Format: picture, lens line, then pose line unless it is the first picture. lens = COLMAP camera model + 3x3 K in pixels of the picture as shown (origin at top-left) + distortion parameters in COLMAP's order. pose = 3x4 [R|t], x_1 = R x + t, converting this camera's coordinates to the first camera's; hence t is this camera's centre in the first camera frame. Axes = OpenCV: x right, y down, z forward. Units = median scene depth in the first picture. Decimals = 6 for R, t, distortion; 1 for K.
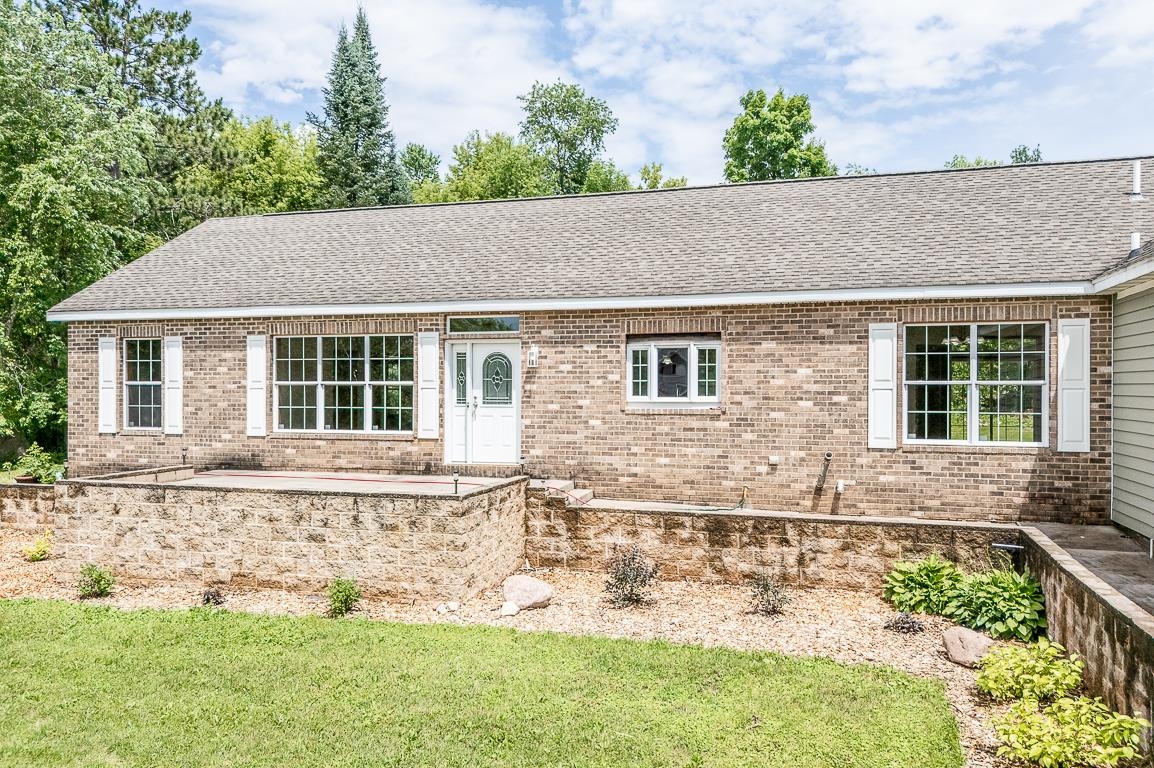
lens RADIAL K [[850.6, 0, 578.0], [0, 850.6, 394.2], [0, 0, 1]] dist [0.069622, -0.072085]
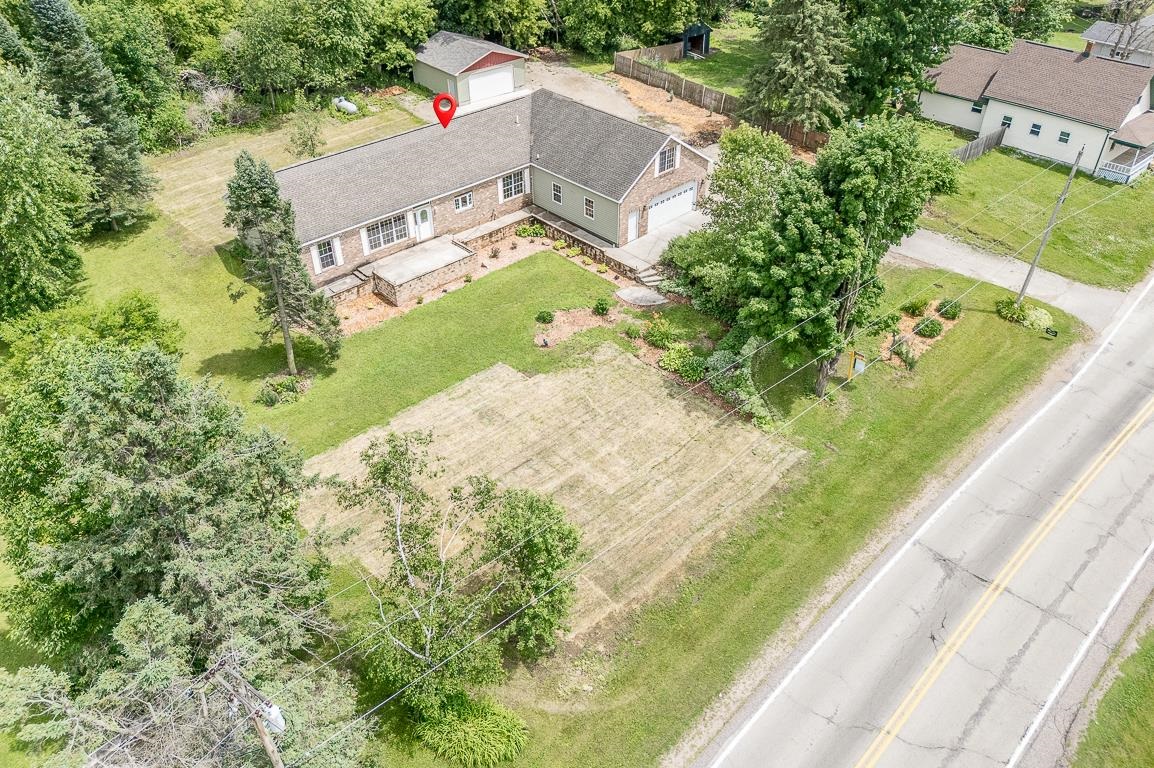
lens RADIAL K [[850.6, 0, 575.2], [0, 850.6, 348.5], [0, 0, 1]] dist [0.069622, -0.072085]
pose [[0.498550, -0.500441, 0.707818, -3.057066], [0.015106, 0.821421, 0.570122, -1.885072], [-0.866729, -0.273542, 0.417079, -1.485324]]
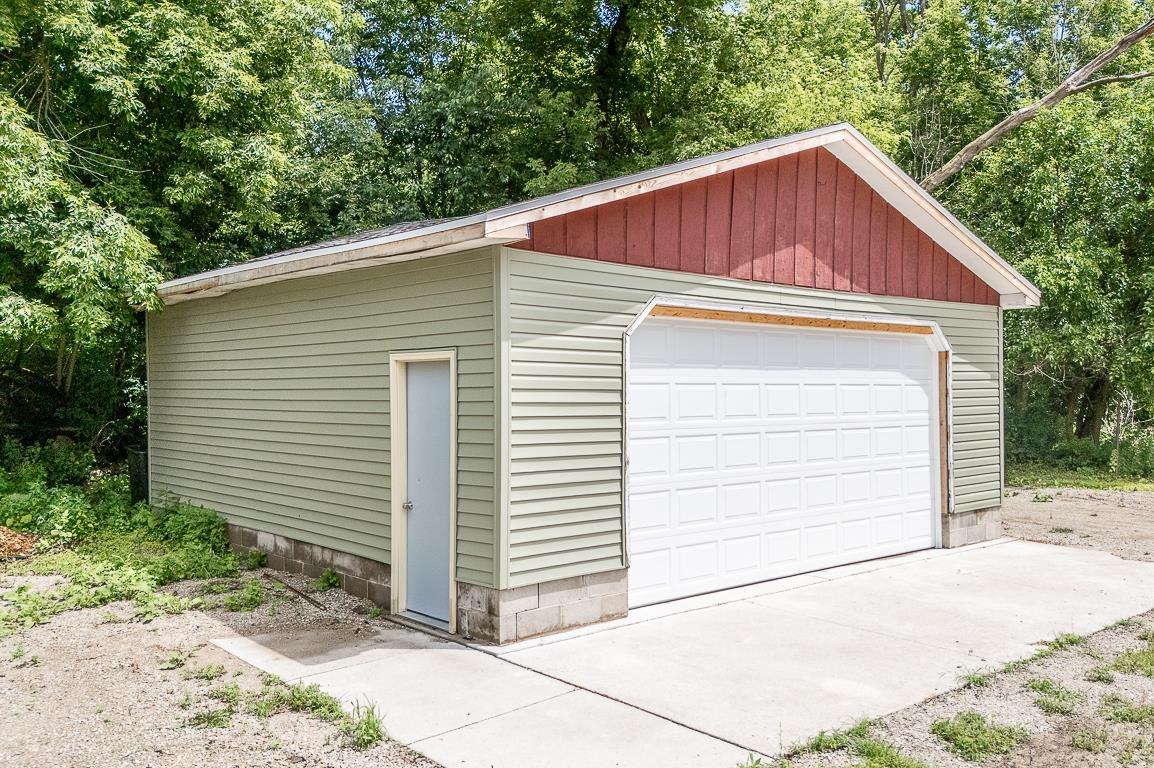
lens RADIAL K [[971.0, 0, 599.4], [0, 971.0, 433.6], [0, 0, 1]] dist [0.041126, 0.001856]
pose [[0.474826, -0.040484, 0.879148, 1.090946], [0.006470, 0.999075, 0.042512, -0.049884], [-0.880056, -0.014497, 0.474649, 1.803523]]
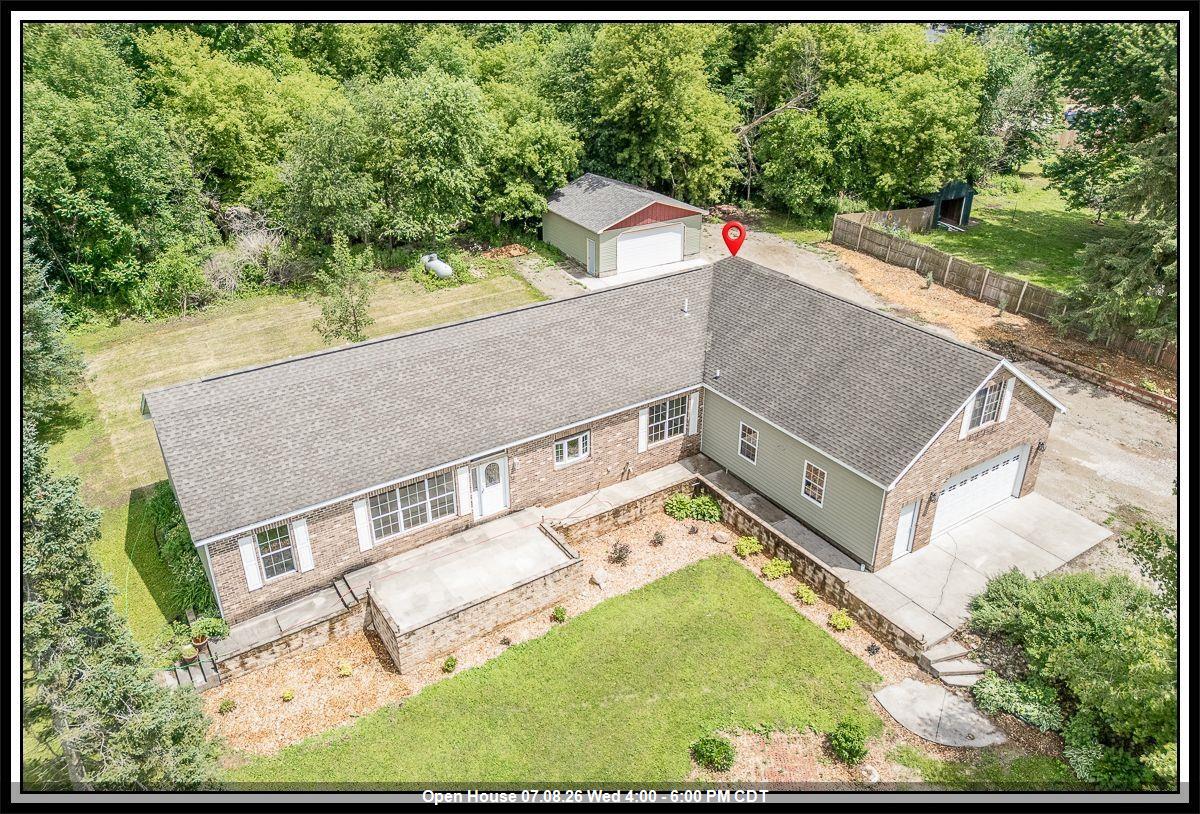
lens RADIAL K [[850.2, 0, 596.6], [0, 850.2, 394.1], [0, 0, 1]] dist [0.066284, -0.066292]
pose [[0.640367, -0.347843, 0.684788, -1.370518], [0.009273, 0.895008, 0.445954, -1.188548], [-0.768013, -0.279224, 0.576360, -0.310670]]
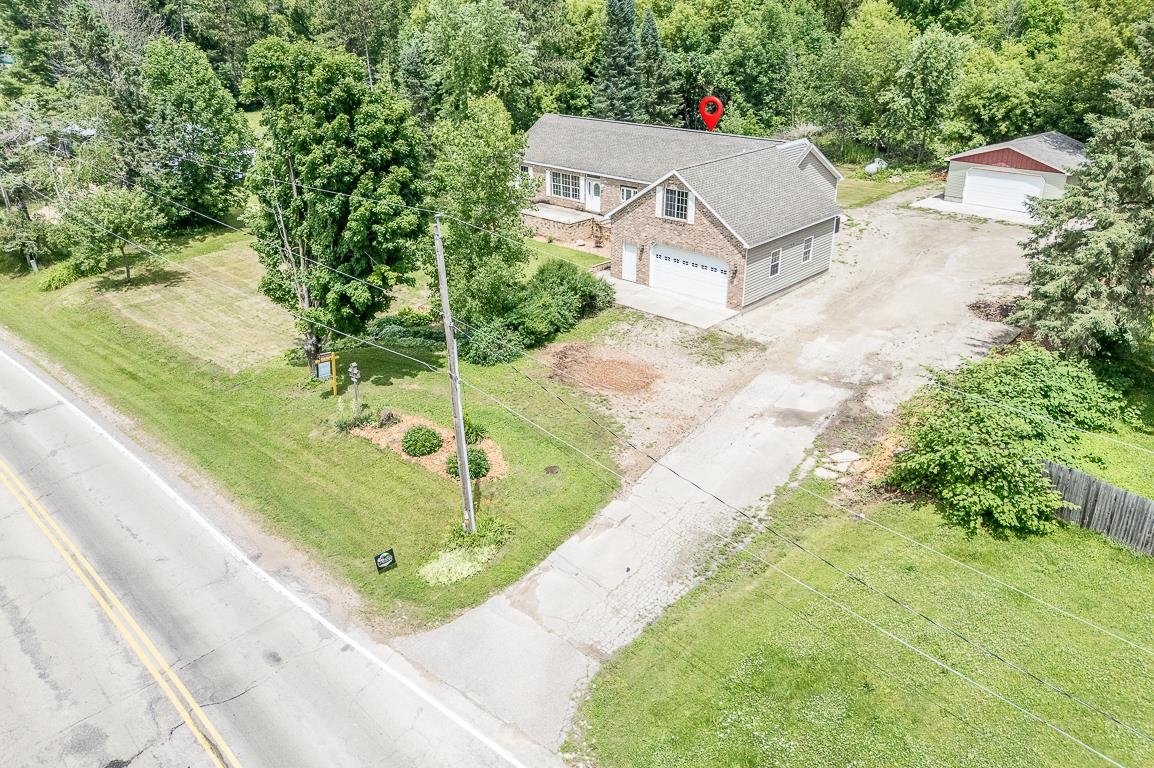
lens RADIAL K [[850.6, 0, 577.7], [0, 850.6, 339.4], [0, 0, 1]] dist [0.069622, -0.072085]
pose [[0.894086, 0.159701, -0.418456, 1.825477], [0.005691, 0.930146, 0.367145, -0.945147], [0.447859, -0.330641, 0.830722, -2.962064]]
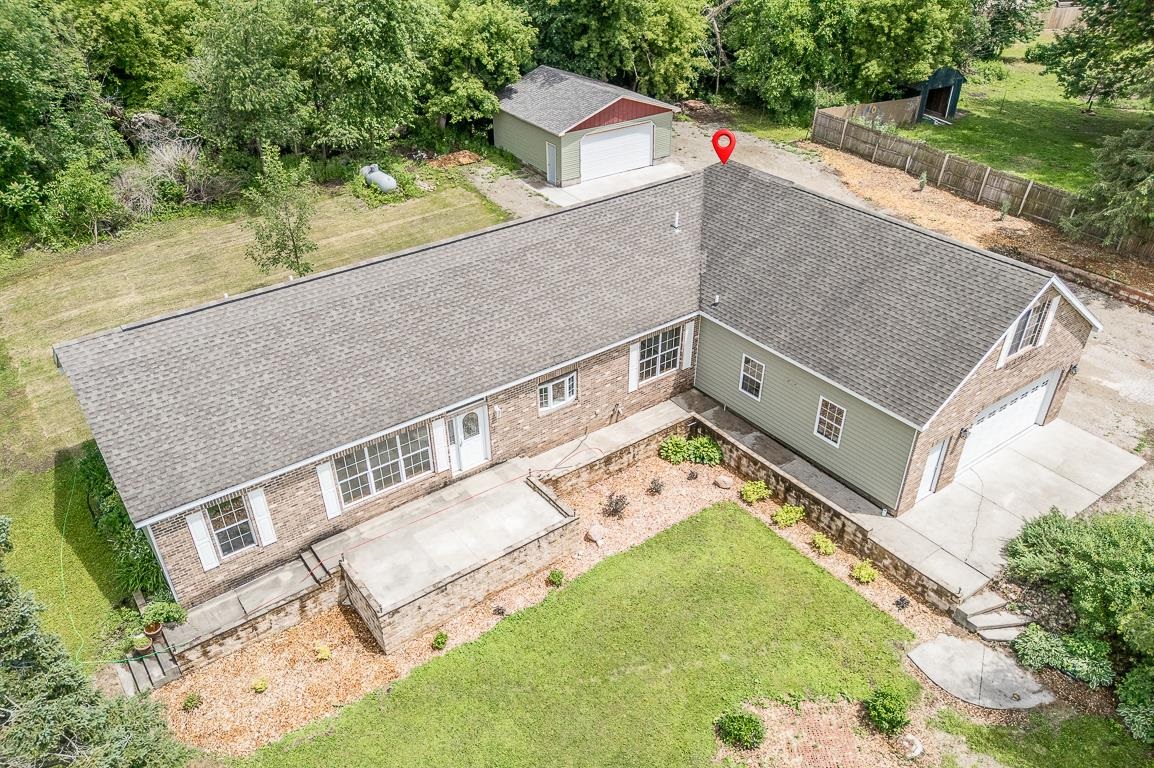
lens RADIAL K [[850.6, 0, 573.9], [0, 850.6, 431.5], [0, 0, 1]] dist [0.069622, -0.072085]
pose [[0.599619, -0.465960, 0.650644, -1.239760], [0.016151, 0.819895, 0.572285, -1.120848], [-0.800123, -0.332645, 0.499151, -0.058159]]
